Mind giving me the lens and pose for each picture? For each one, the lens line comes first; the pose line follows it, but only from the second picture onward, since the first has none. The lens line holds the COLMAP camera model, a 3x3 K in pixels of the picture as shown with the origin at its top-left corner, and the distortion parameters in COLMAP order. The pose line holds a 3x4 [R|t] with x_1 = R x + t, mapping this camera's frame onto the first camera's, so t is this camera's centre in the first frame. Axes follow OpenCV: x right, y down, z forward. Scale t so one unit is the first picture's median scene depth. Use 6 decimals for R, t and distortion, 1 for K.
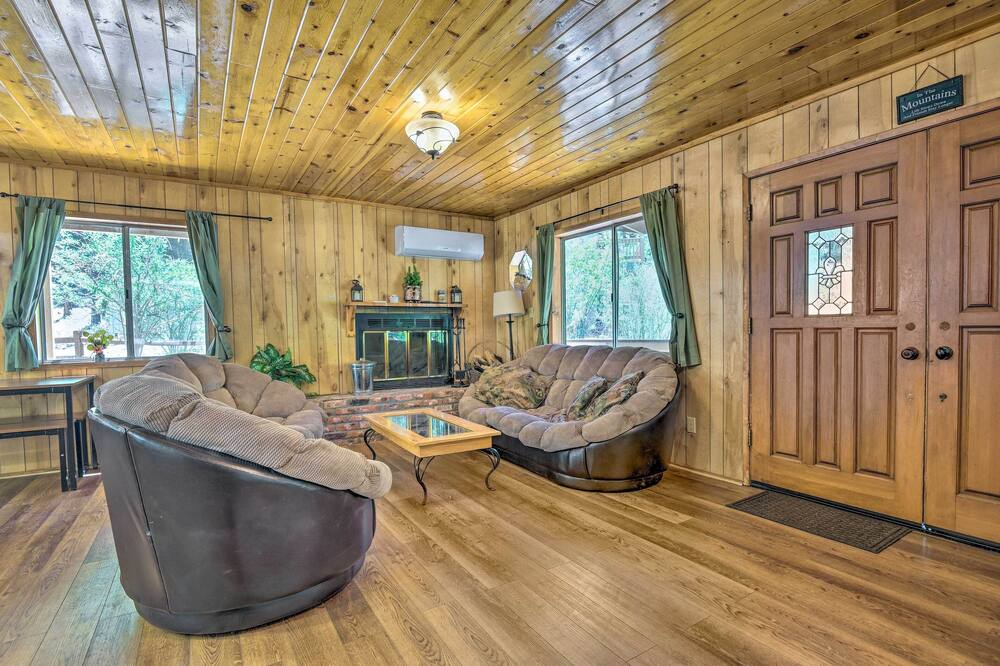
lens RADIAL K [[489.9, 0, 525.7], [0, 489.9, 348.4], [0, 0, 1]] dist [-0.006130, -0.004235]
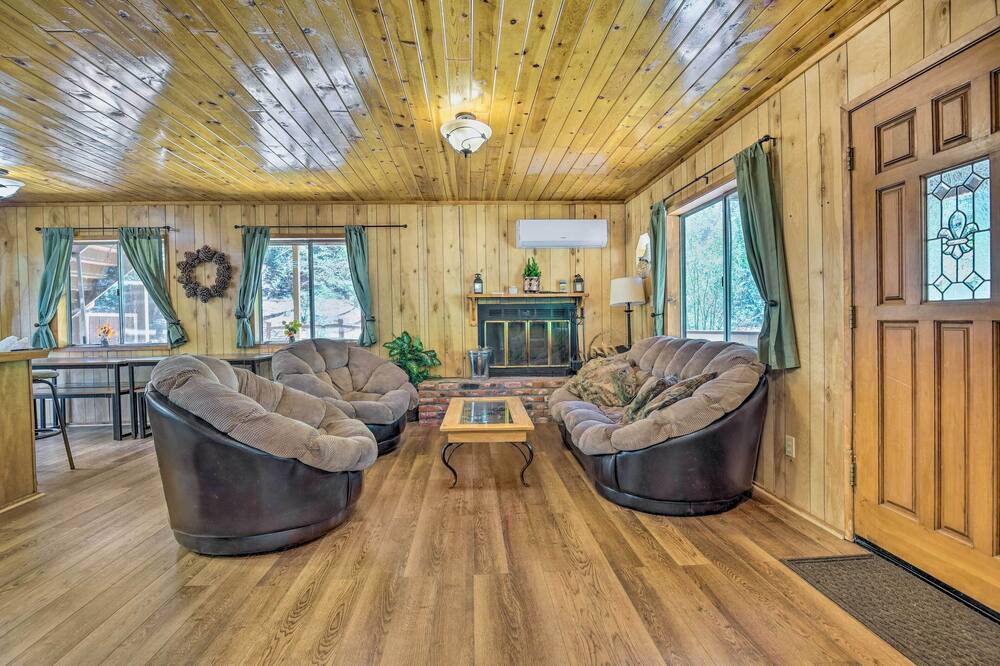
lens RADIAL K [[489.9, 0, 500.1], [0, 489.9, 329.1], [0, 0, 1]] dist [-0.006130, -0.004235]
pose [[0.865865, 0.012279, -0.500127, 0.345428], [-0.019368, 0.999772, -0.008985, -0.011240], [0.499903, 0.017466, 0.865906, 0.119700]]
